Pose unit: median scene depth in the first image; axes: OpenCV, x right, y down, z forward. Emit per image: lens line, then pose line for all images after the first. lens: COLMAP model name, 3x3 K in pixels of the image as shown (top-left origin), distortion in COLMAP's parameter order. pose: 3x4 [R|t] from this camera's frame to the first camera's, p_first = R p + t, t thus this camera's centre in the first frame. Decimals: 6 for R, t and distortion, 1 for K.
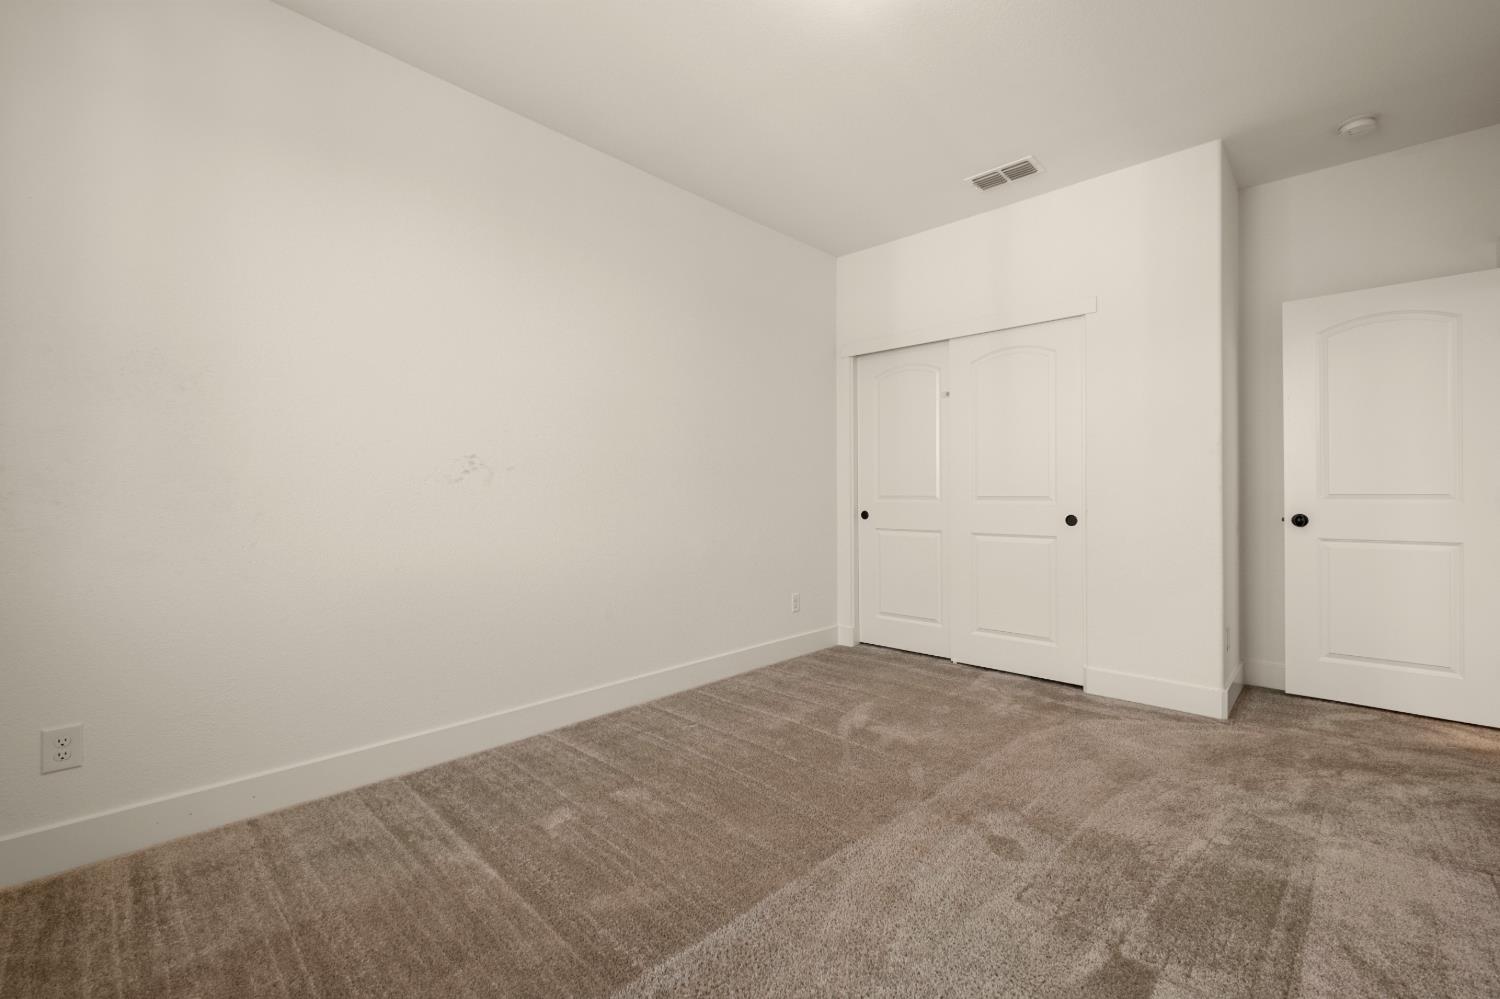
lens RADIAL K [[644.0, 0, 749.8], [0, 644.0, 487.2], [0, 0, 1]] dist [-0.008960, 0.001991]
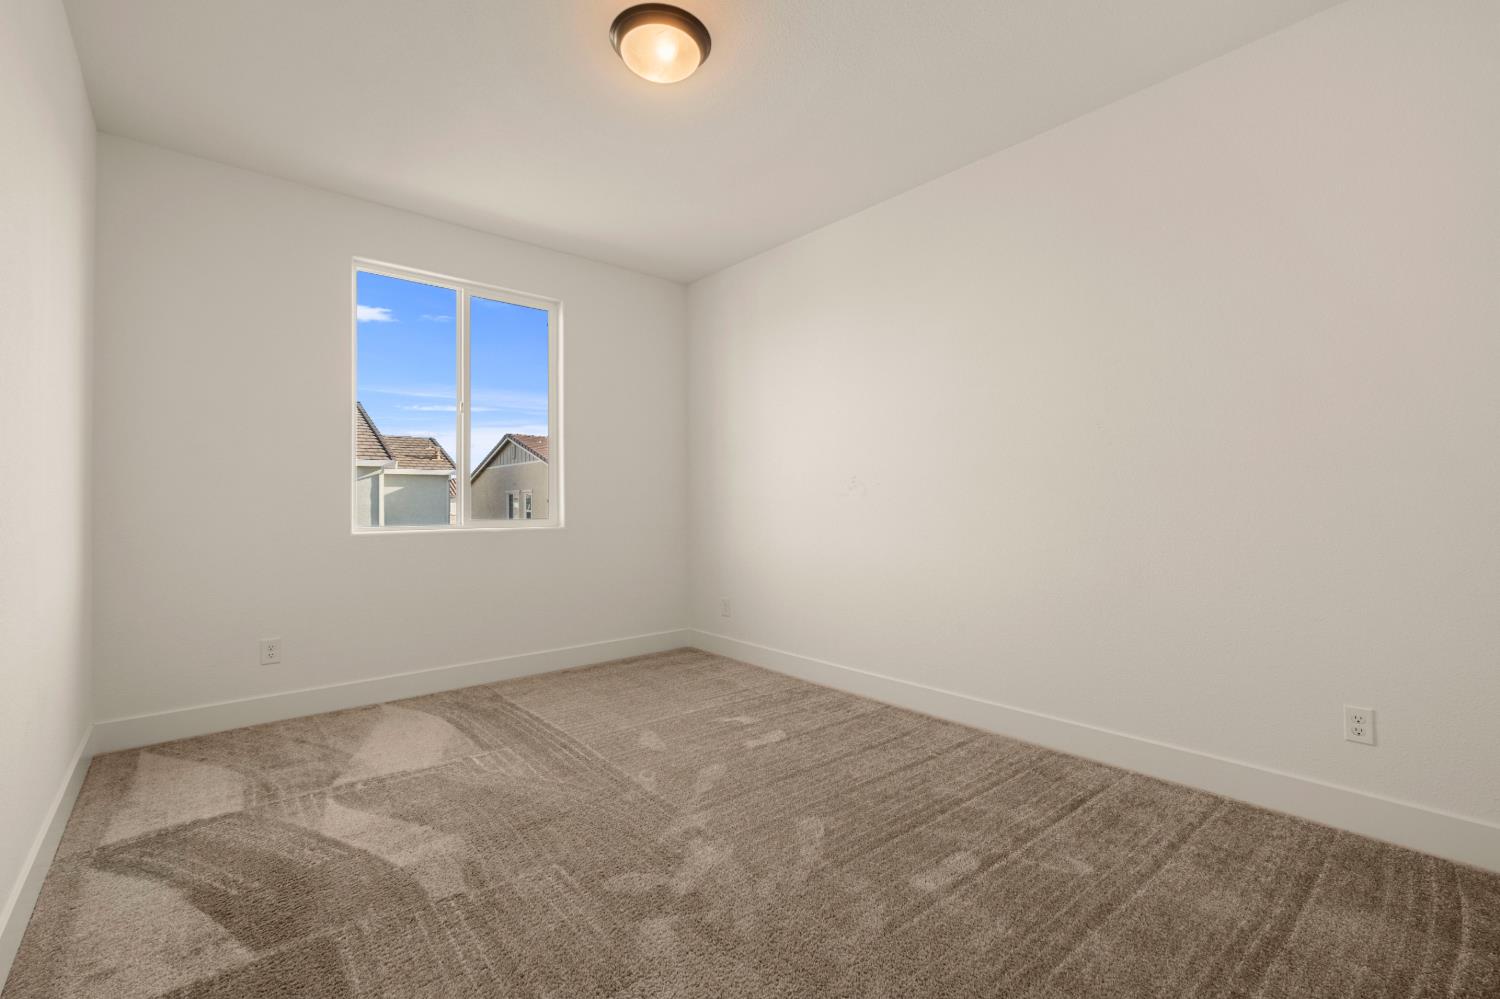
lens RADIAL K [[644.0, 0, 753.5], [0, 644.0, 496.4], [0, 0, 1]] dist [-0.008960, 0.001991]
pose [[-0.071624, 0.011624, -0.997364, 0.963051], [0.013628, 0.999850, 0.010674, -0.025536], [0.997339, -0.012828, -0.071772, 0.891928]]
